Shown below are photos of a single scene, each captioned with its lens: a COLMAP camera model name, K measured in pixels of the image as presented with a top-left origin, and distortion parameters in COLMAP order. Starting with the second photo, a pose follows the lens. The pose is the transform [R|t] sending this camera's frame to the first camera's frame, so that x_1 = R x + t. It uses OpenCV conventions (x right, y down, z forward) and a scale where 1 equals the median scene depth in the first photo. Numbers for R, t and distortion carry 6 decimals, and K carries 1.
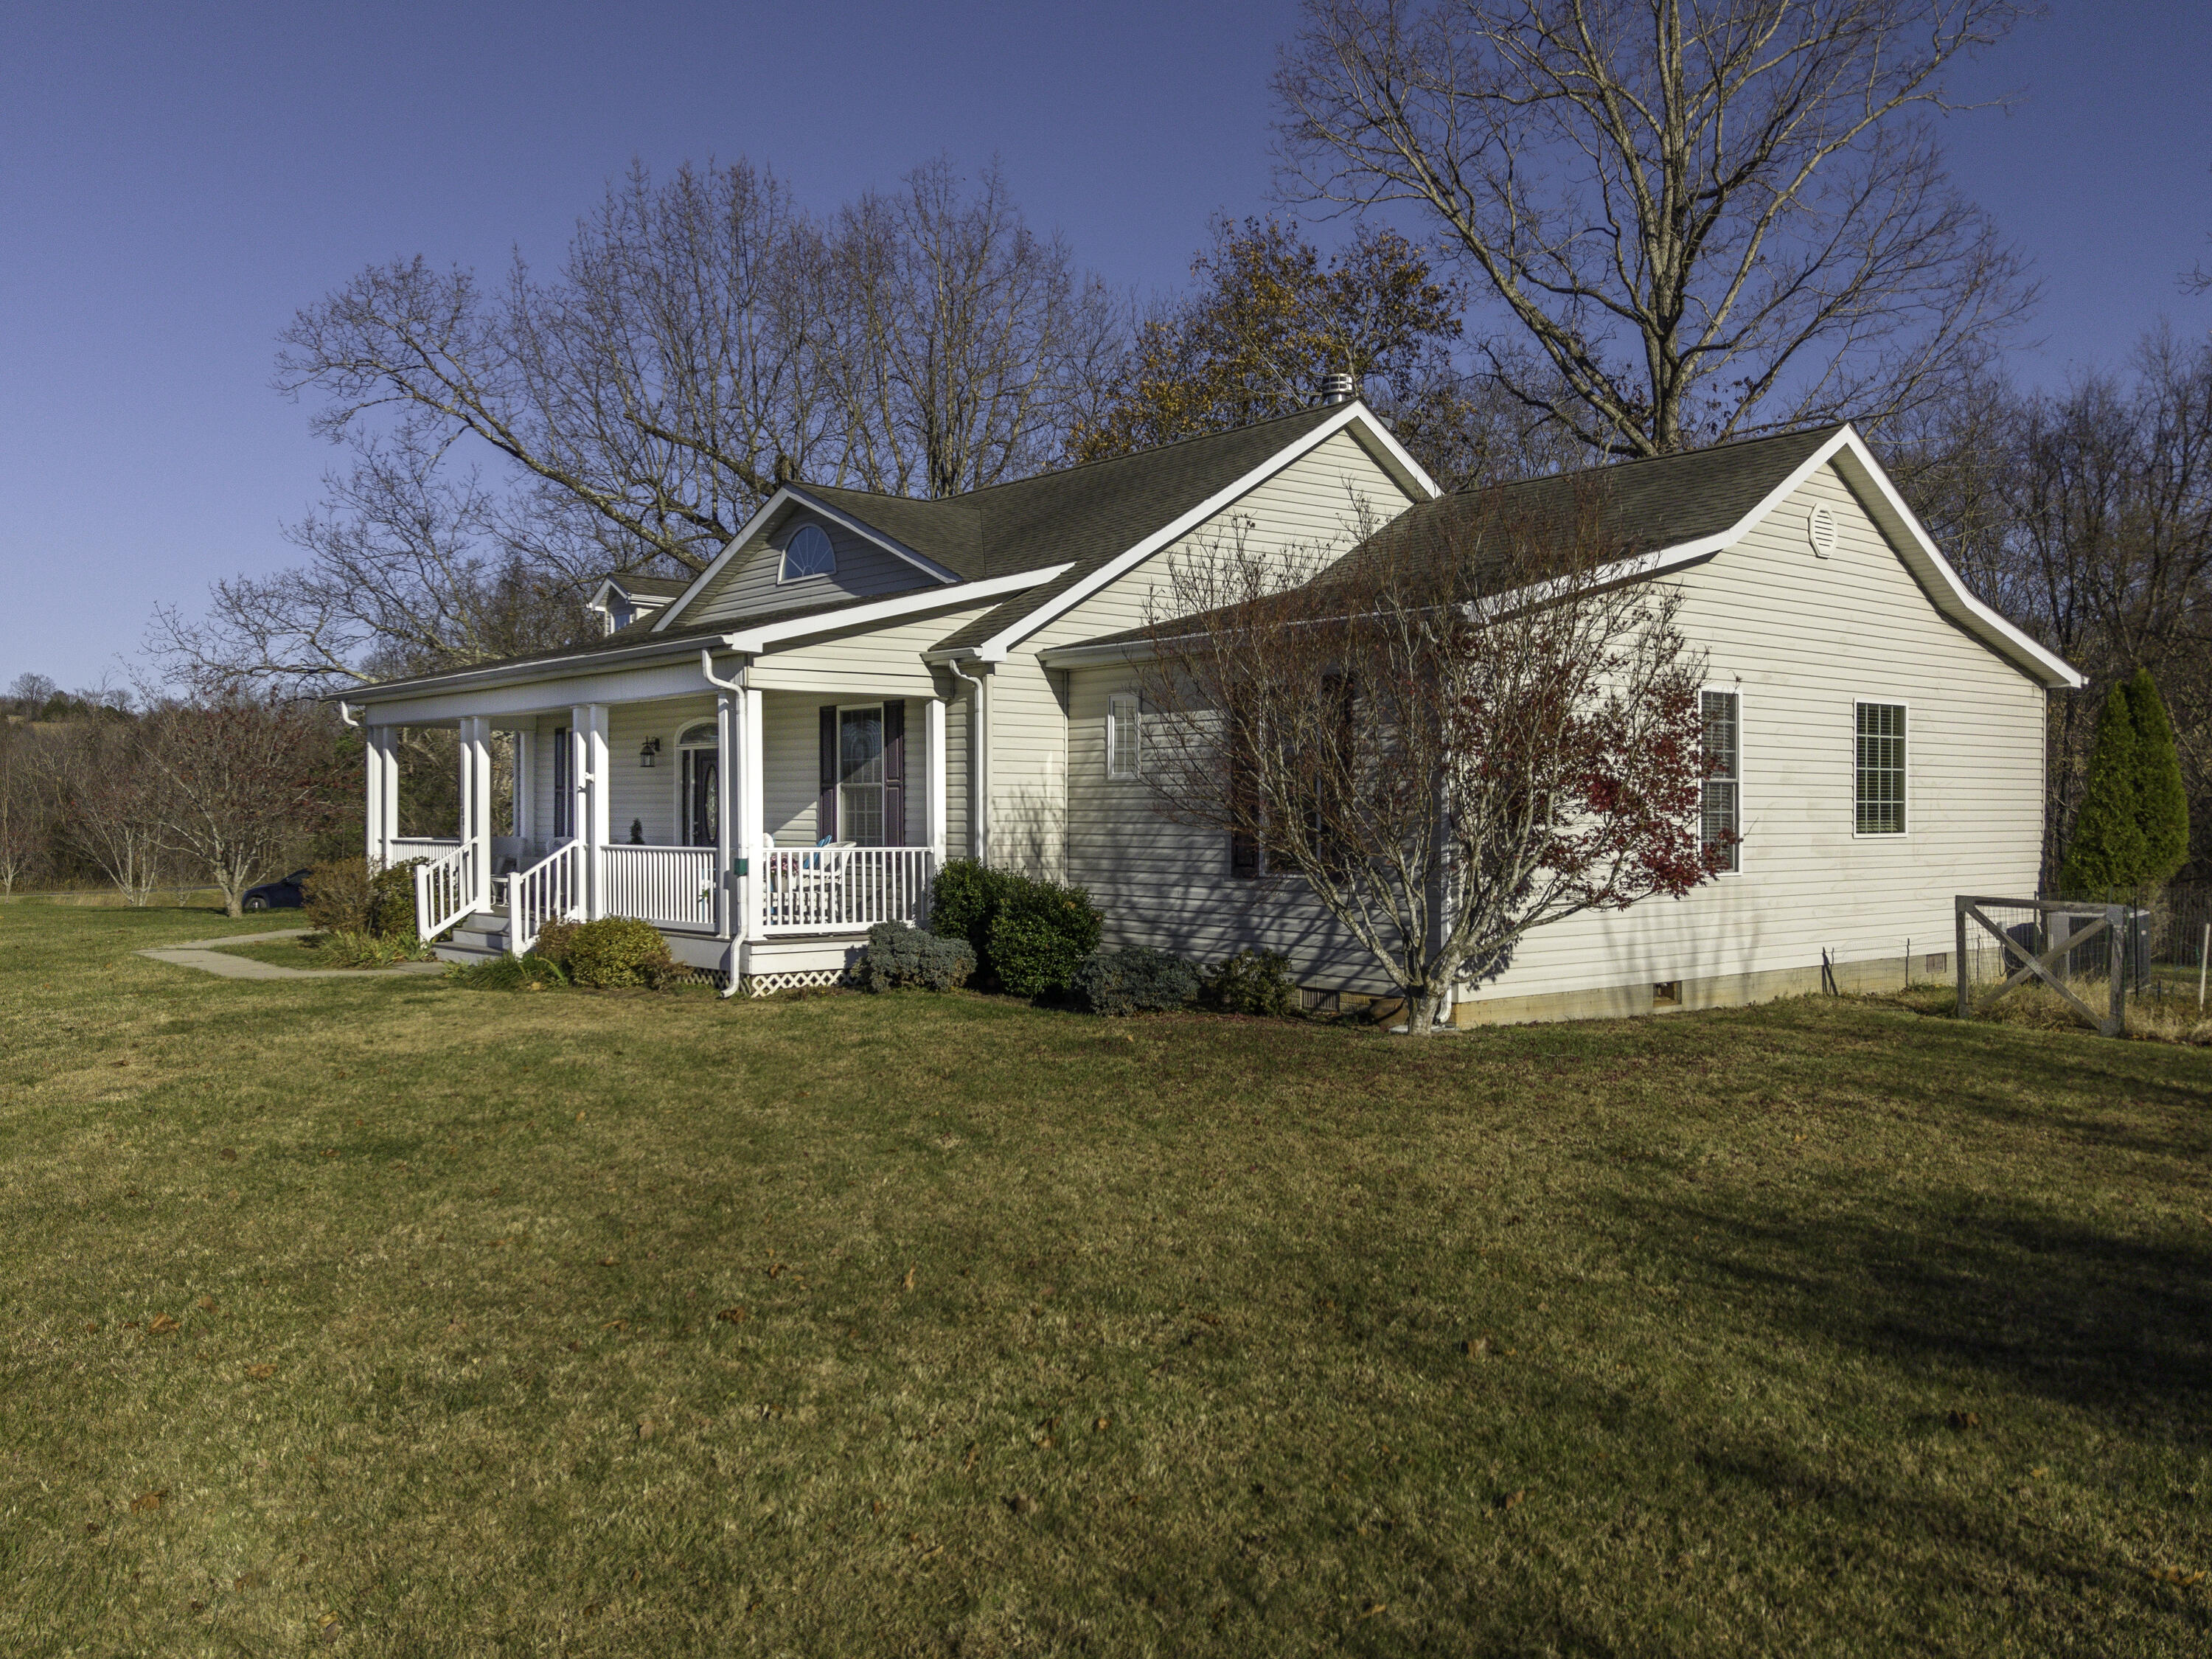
lens RADIAL K [[1808.2, 0, 1106.0], [0, 1808.2, 829.5], [0, 0, 1]] dist [0.000400, 0.000483]
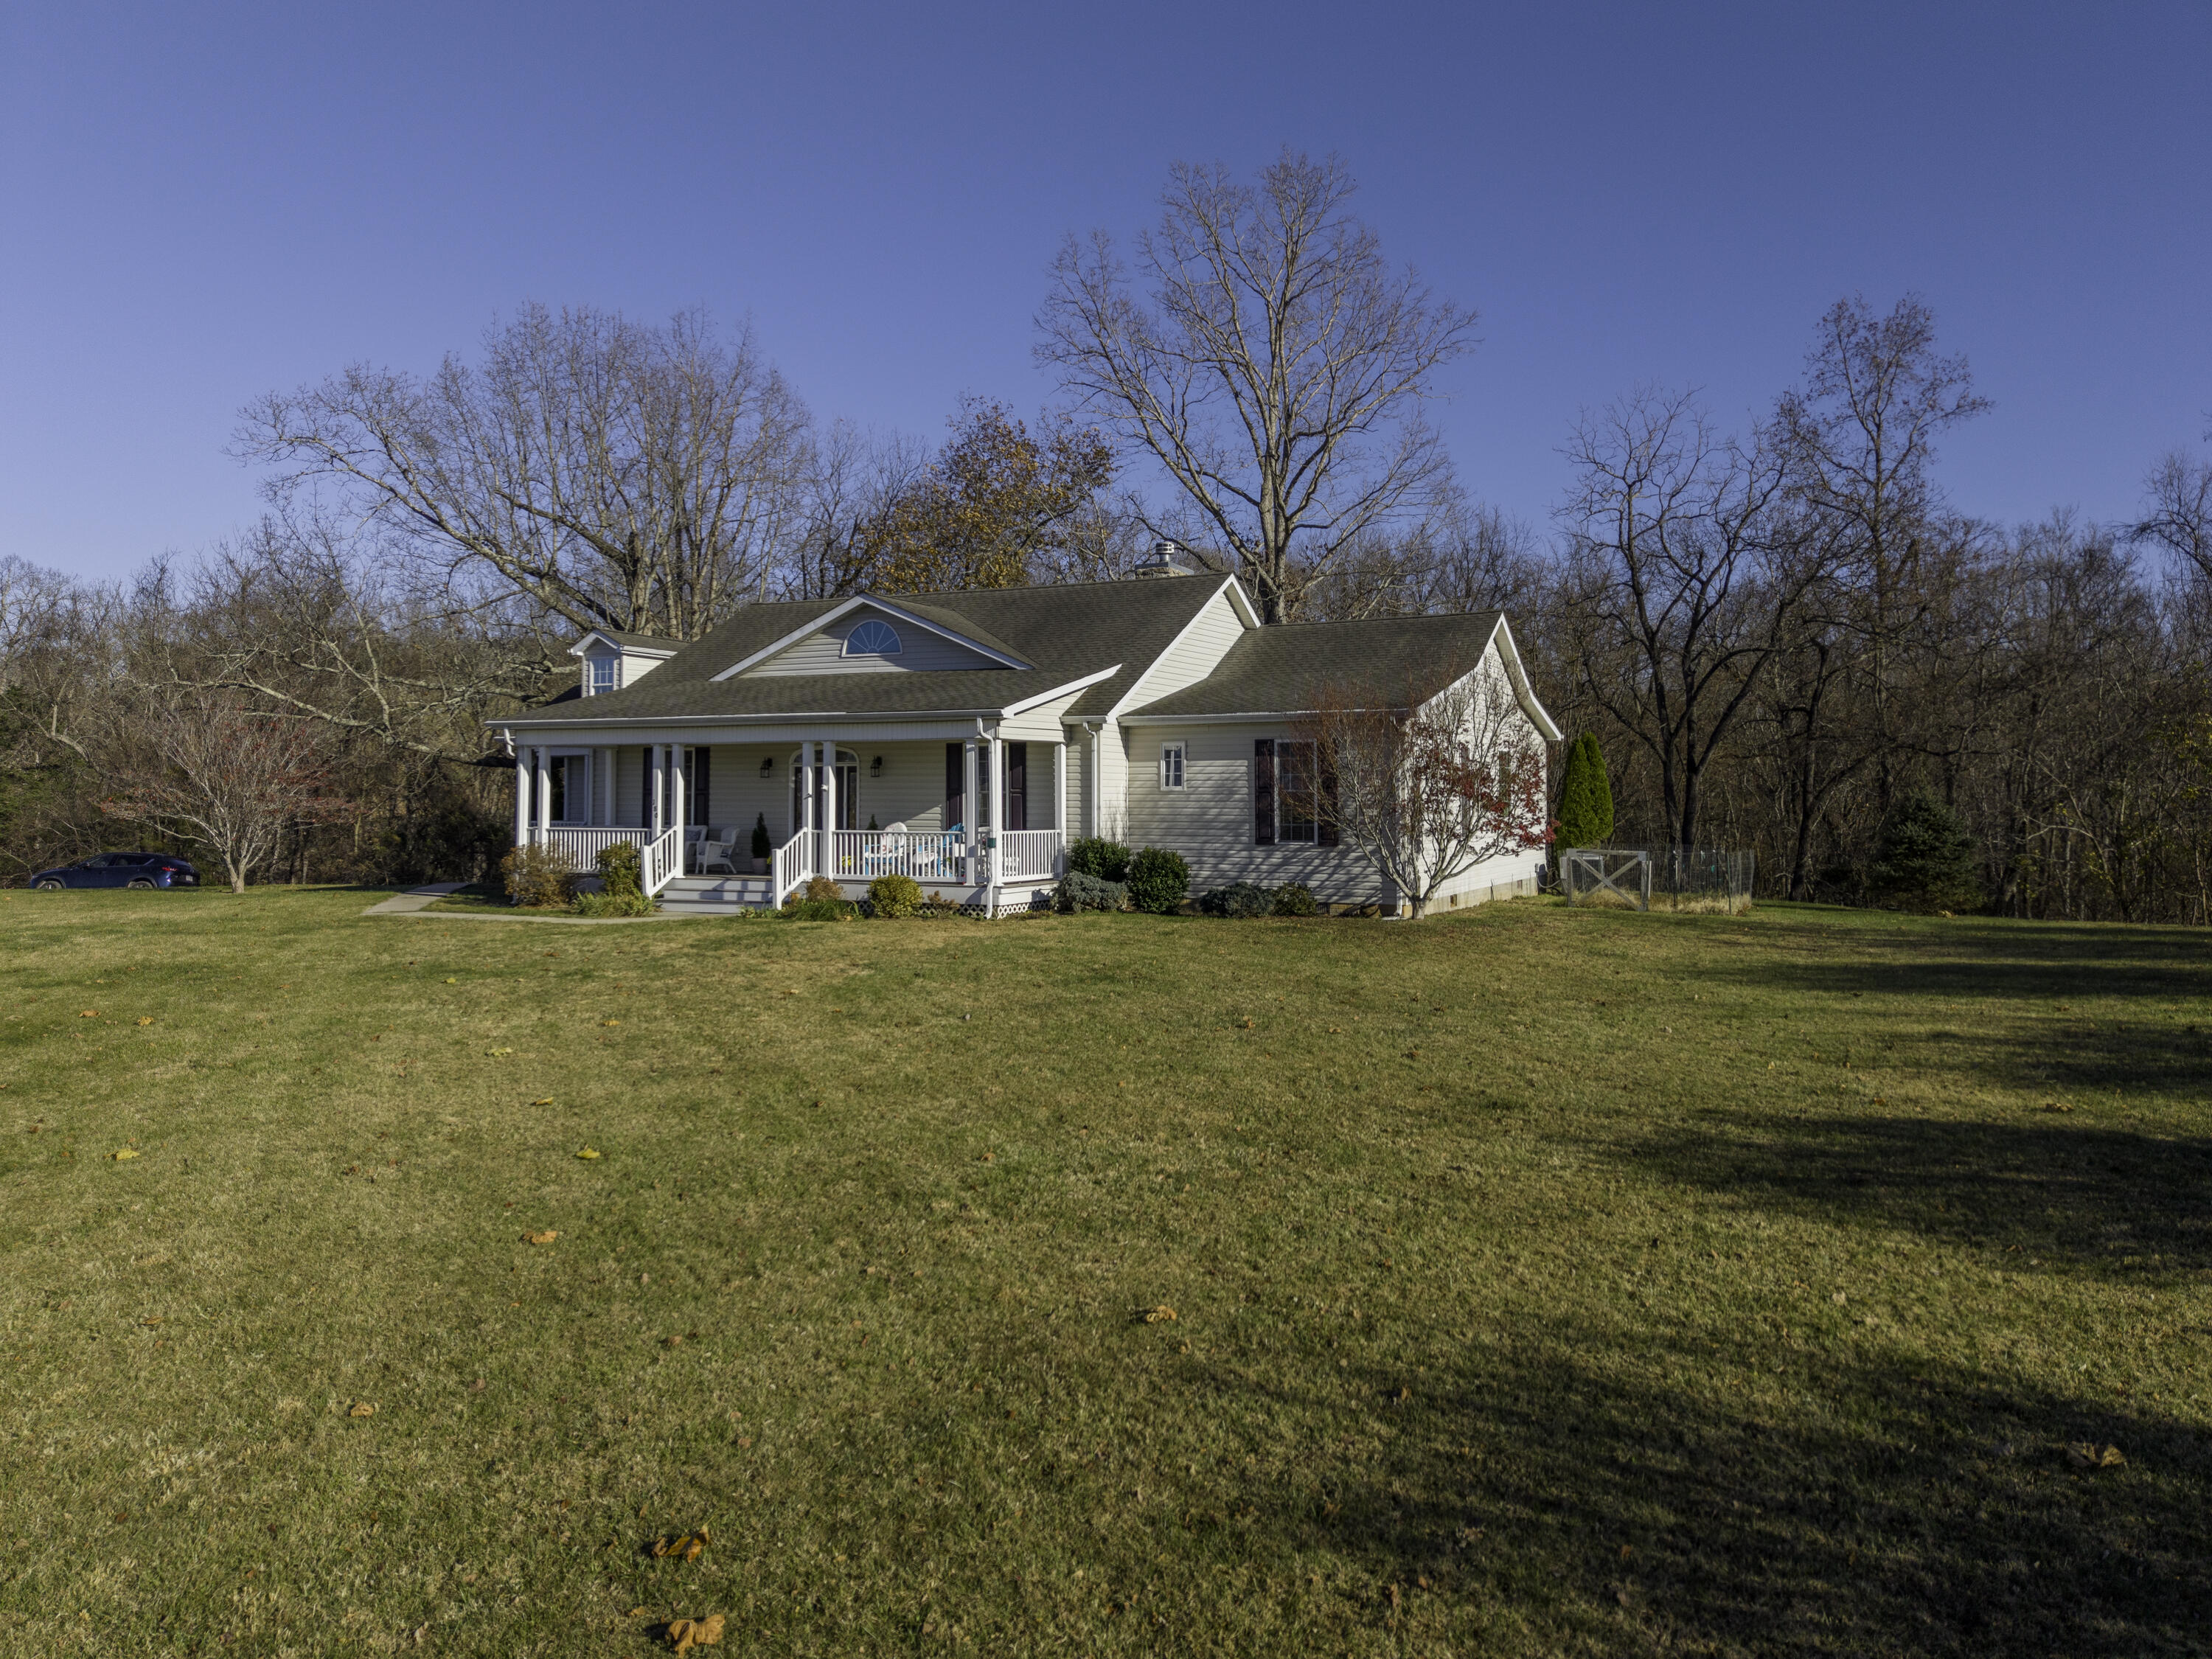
lens RADIAL K [[1559.6, 0, 1106.0], [0, 1559.6, 829.5], [0, 0, 1]] dist [0.020169, -0.000183]
pose [[0.907951, -0.012055, 0.418904, -0.680358], [0.006356, 0.999867, 0.014998, -0.012505], [-0.419029, -0.010955, 0.907907, -0.361084]]
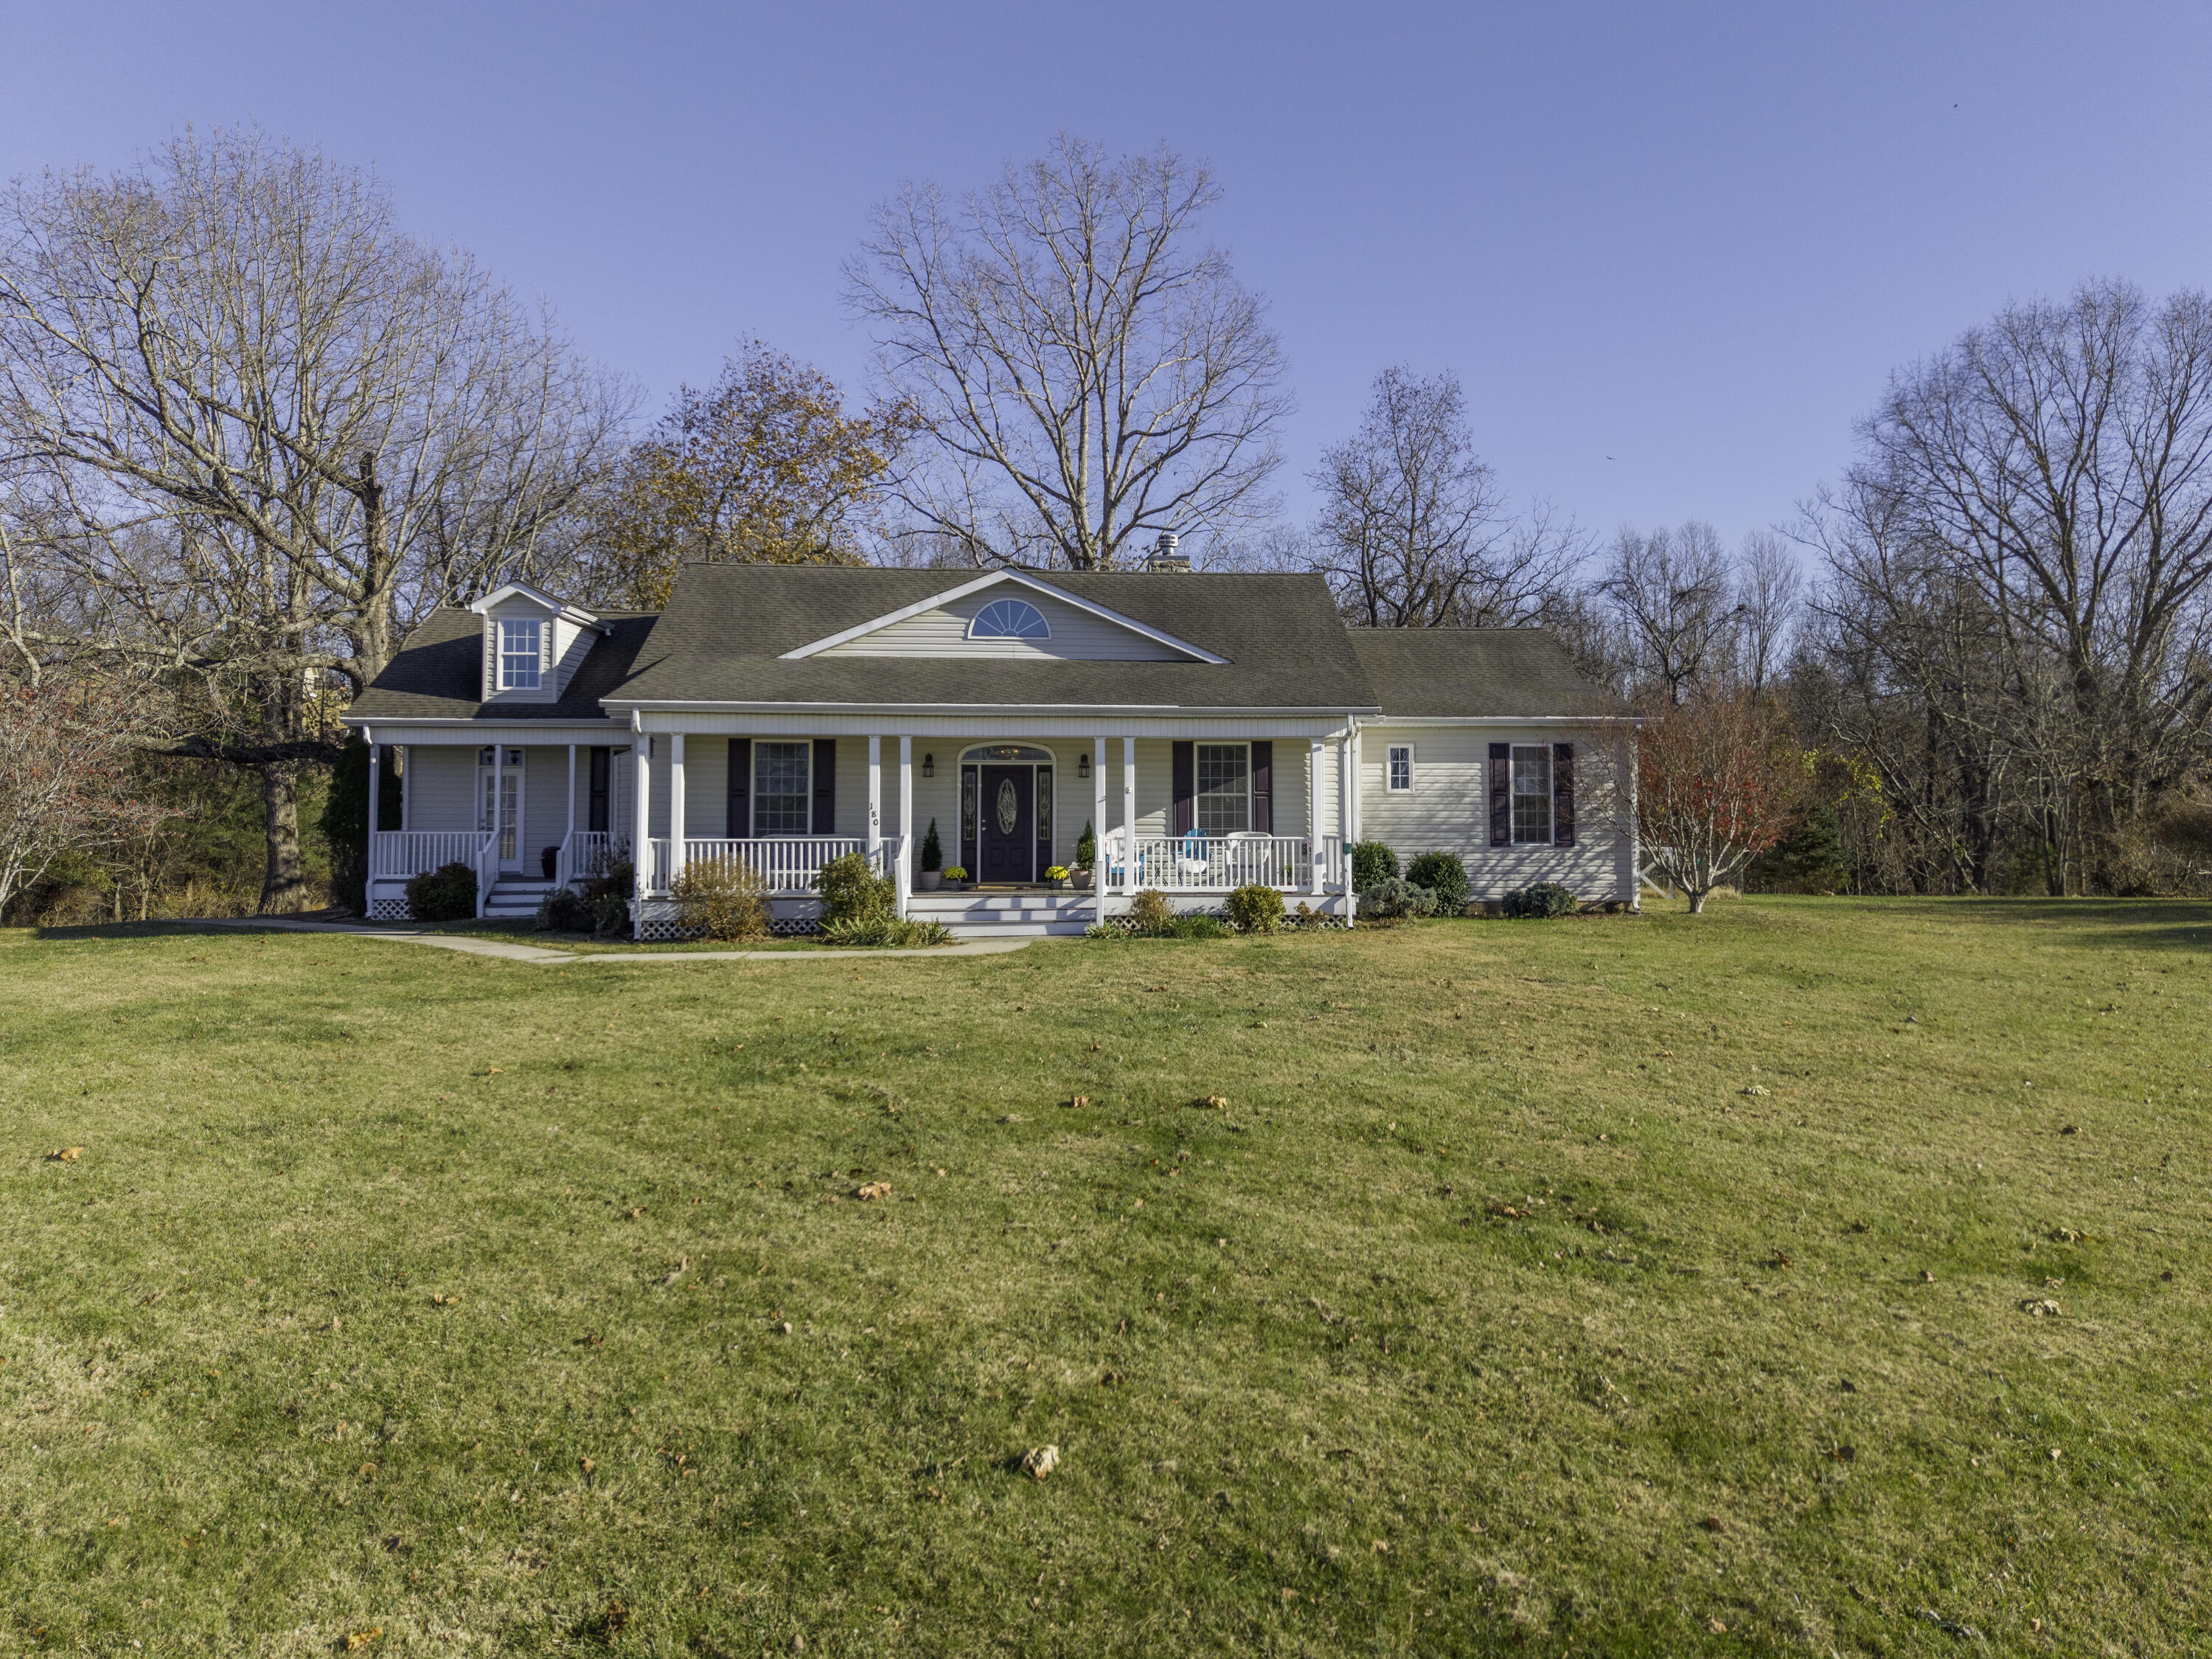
lens RADIAL K [[1513.4, 0, 1105.4], [0, 1513.4, 876.0], [0, 0, 1]] dist [0.086532, -0.000081]
pose [[0.584206, -0.044435, 0.810388, -1.333431], [0.007375, 0.998750, 0.049447, -0.021965], [-0.811572, -0.022911, 0.583803, 0.356177]]
